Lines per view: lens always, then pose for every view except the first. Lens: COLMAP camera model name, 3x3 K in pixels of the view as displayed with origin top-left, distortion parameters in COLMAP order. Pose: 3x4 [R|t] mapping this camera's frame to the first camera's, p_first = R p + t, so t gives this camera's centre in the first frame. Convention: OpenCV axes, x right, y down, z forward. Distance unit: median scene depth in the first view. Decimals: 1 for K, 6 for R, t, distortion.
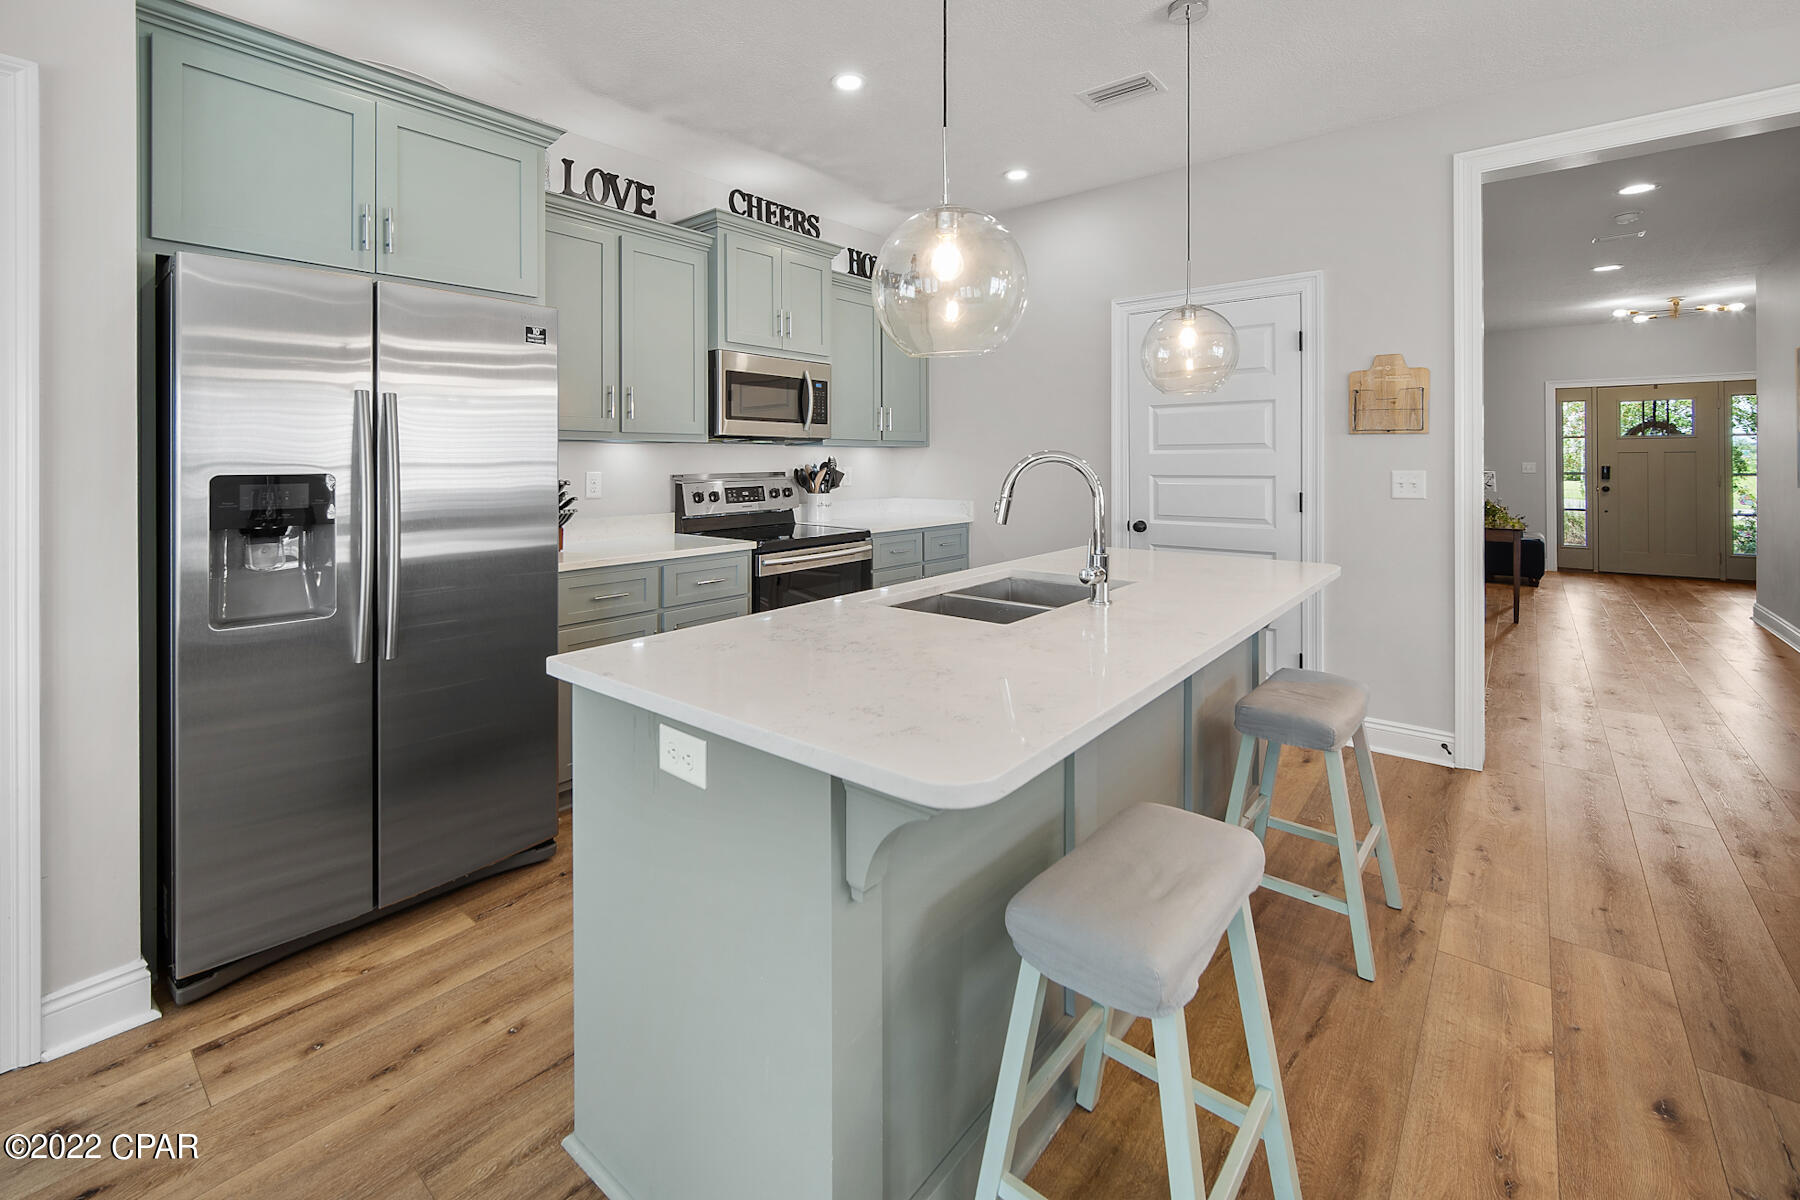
lens RADIAL K [[769.5, 0, 887.7], [0, 769.5, 456.4], [0, 0, 1]] dist [-0.000644, -0.000118]
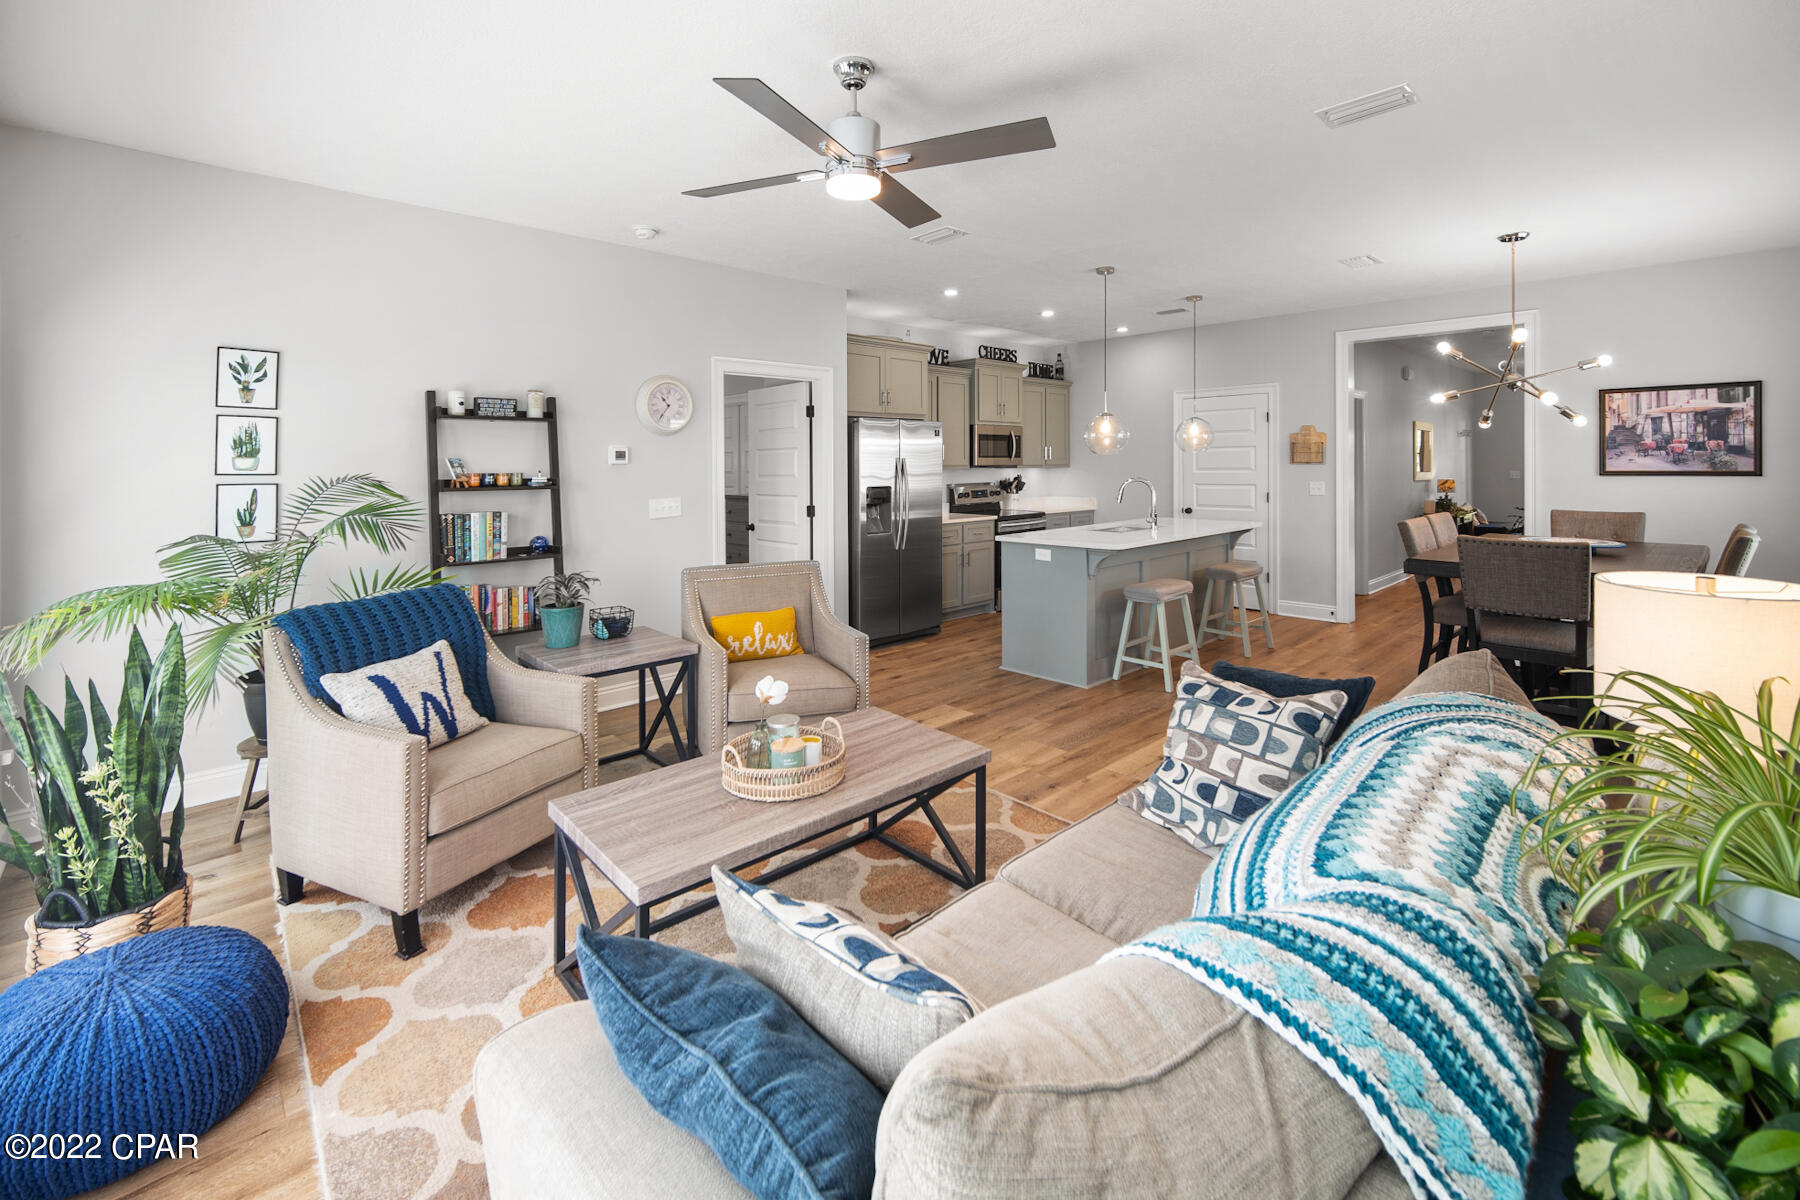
lens RADIAL K [[760.2, 0, 879.7], [0, 760.2, 473.3], [0, 0, 1]] dist [-0.000603, -0.000027]
pose [[0.991161, -0.004572, -0.132588, -0.202571], [0.006840, 0.999838, 0.016656, -0.042279], [0.132491, -0.017416, 0.991031, -1.083034]]
